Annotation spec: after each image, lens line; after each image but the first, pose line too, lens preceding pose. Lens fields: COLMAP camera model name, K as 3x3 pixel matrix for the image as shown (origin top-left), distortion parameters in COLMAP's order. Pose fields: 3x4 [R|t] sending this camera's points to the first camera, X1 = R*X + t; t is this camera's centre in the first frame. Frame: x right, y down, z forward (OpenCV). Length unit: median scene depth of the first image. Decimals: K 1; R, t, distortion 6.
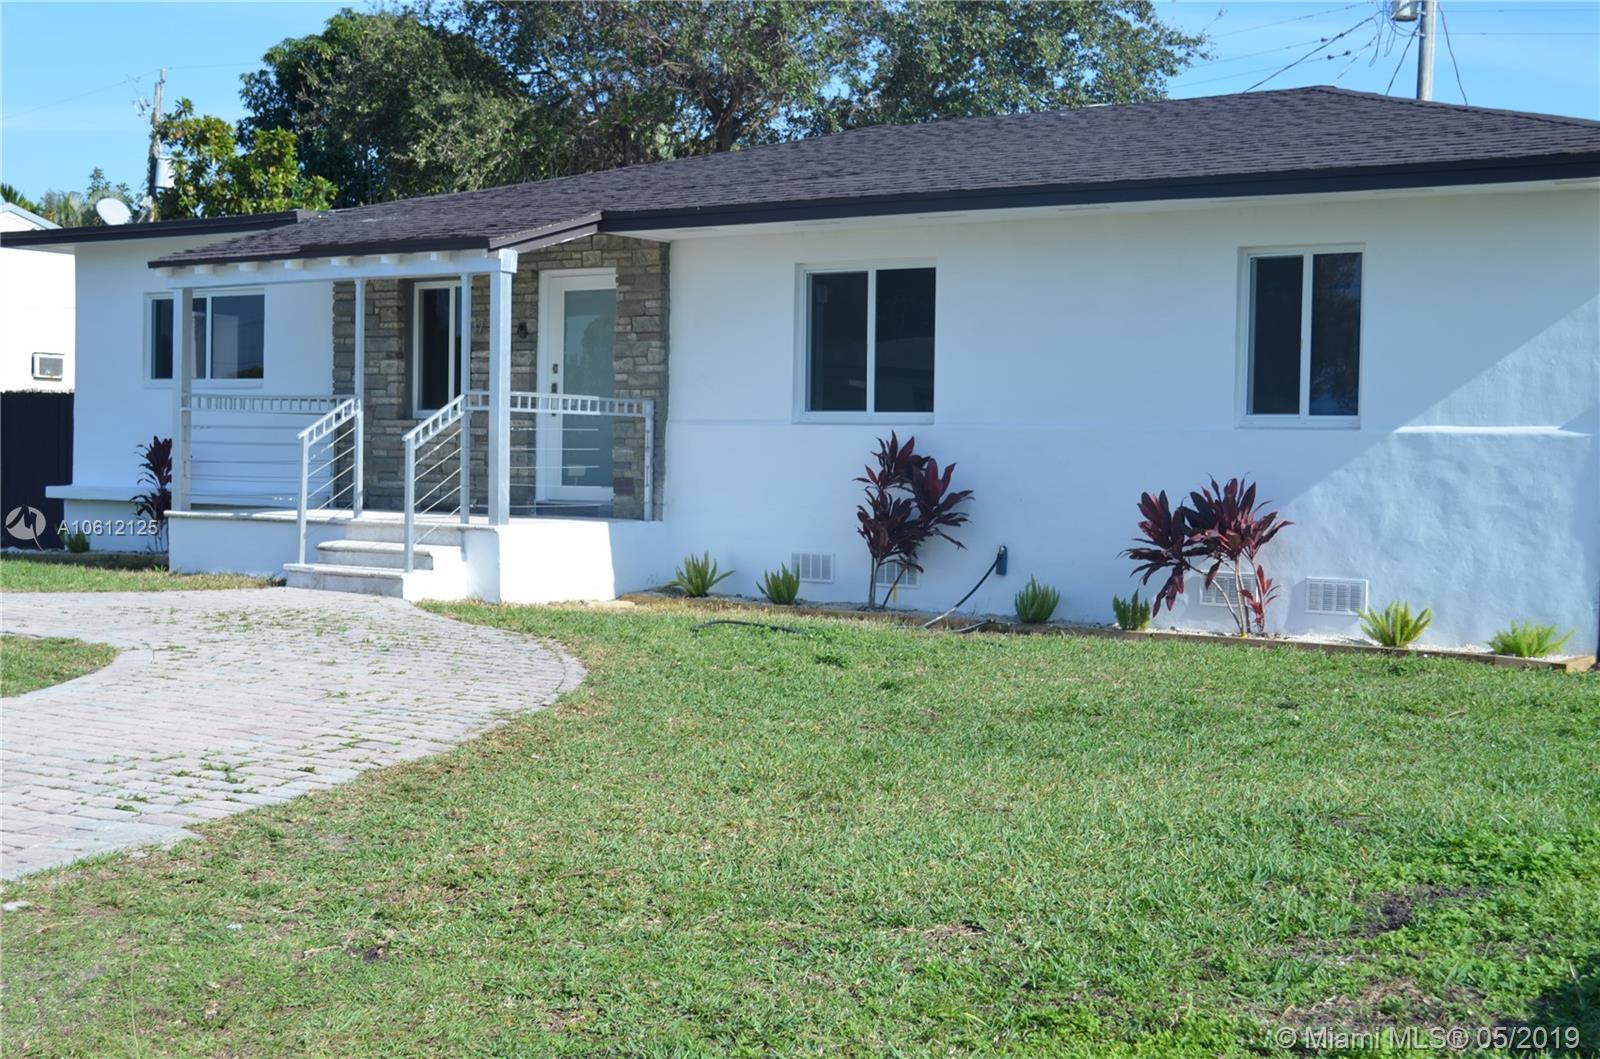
lens RADIAL K [[2310.5, 0, 799.2], [0, 2310.5, 532.7], [0, 0, 1]] dist [-0.016613, 0.000000]
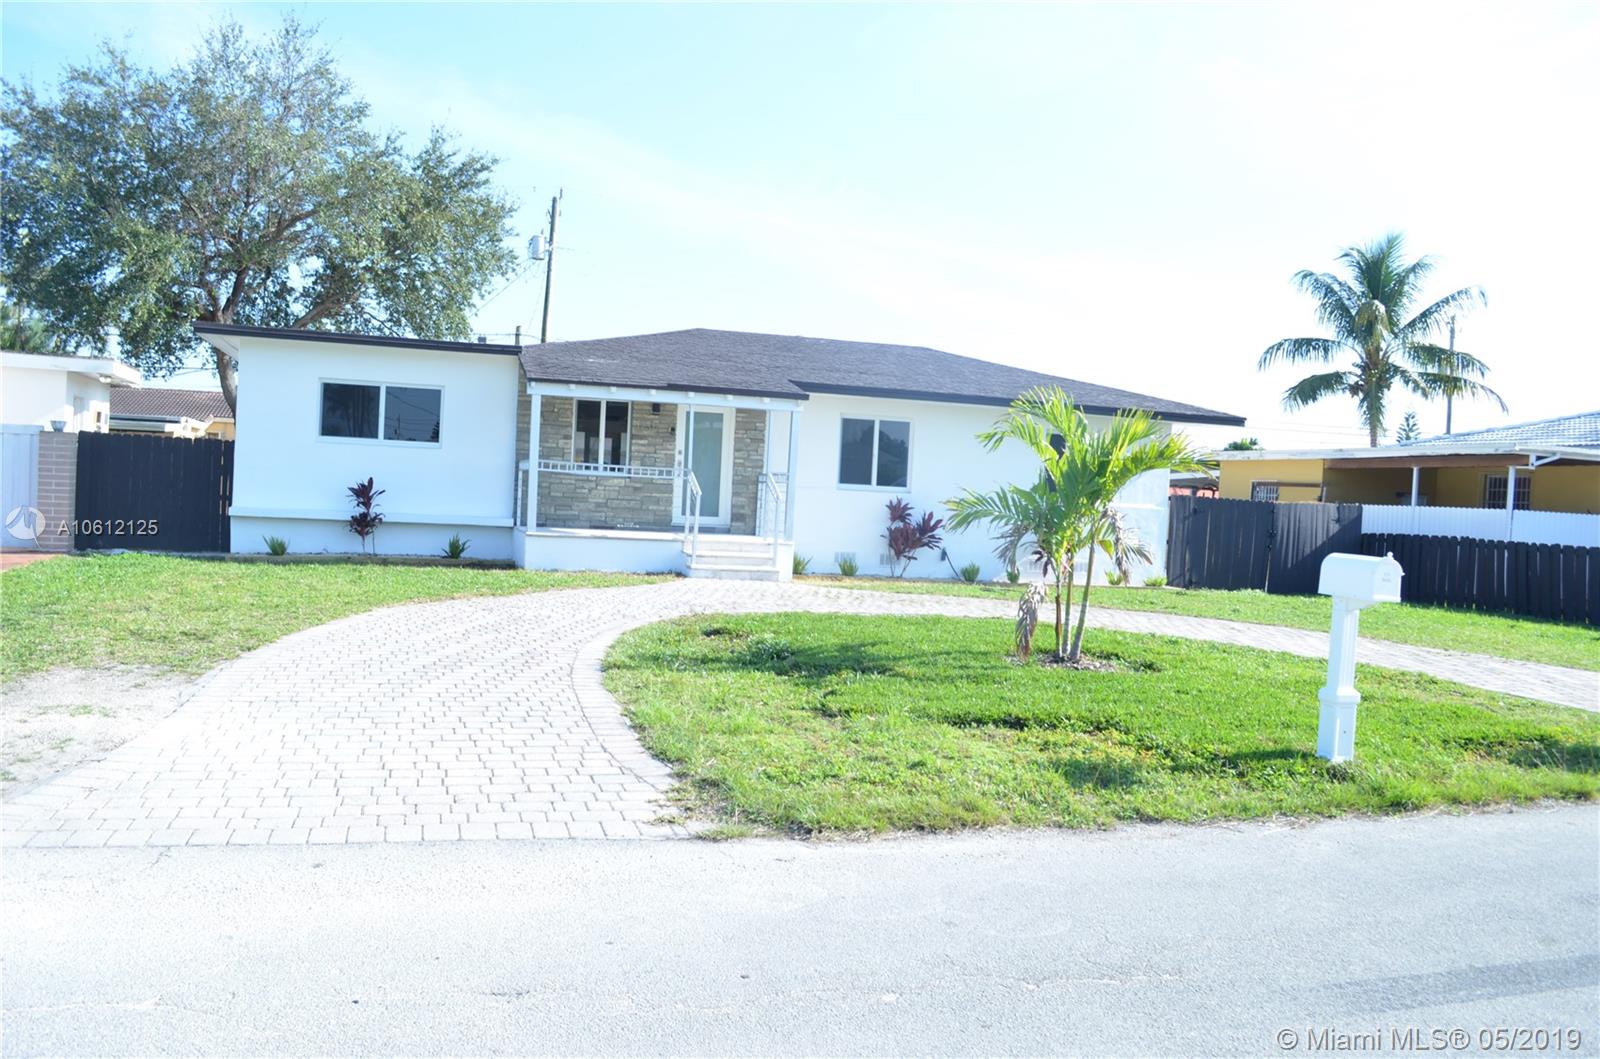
lens RADIAL K [[1259.4, 0, 813.3], [0, 1259.4, 545.2], [0, 0, 1]] dist [-0.082692, 0.013605]
pose [[0.589914, -0.019528, 0.807230, -0.938474], [-0.013033, 0.999347, 0.033700, -0.035302], [-0.807361, -0.030401, 0.589274, 0.349919]]
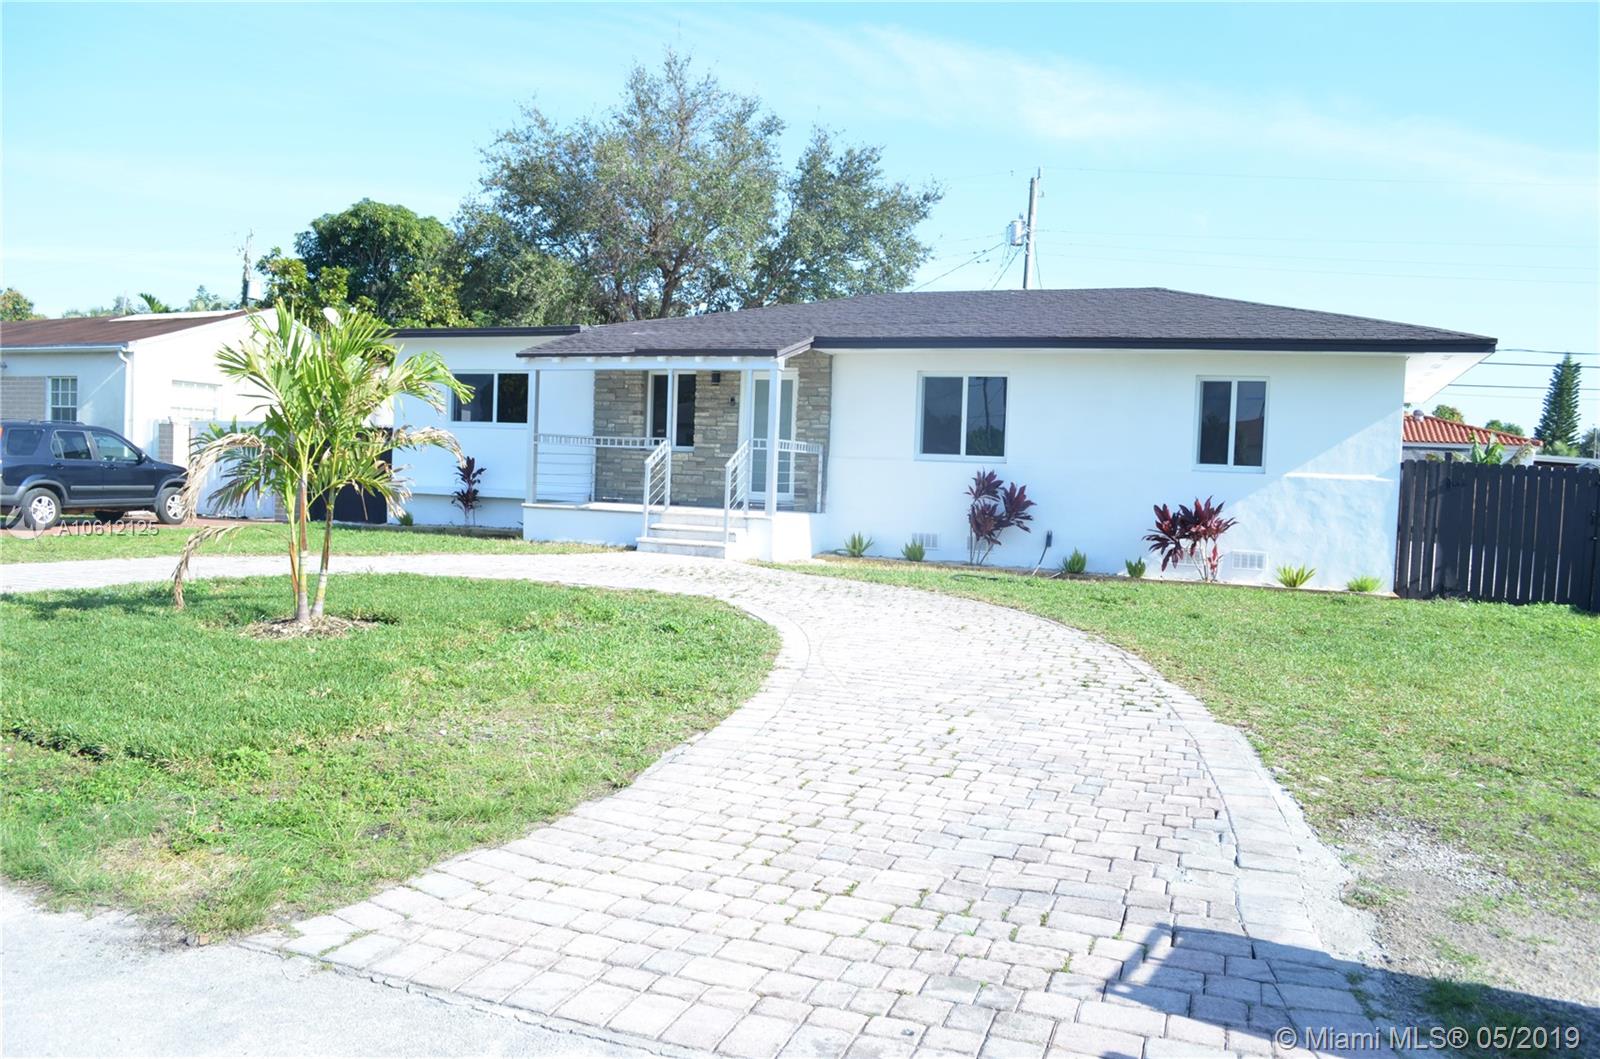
lens RADIAL K [[1259.4, 0, 806.7], [0, 1259.4, 540.7], [0, 0, 1]] dist [-0.082692, 0.013605]
pose [[0.967629, 0.004634, 0.252334, -0.330812], [-0.012056, 0.999539, 0.027875, -0.011473], [-0.252088, -0.030014, 0.967239, 0.078999]]
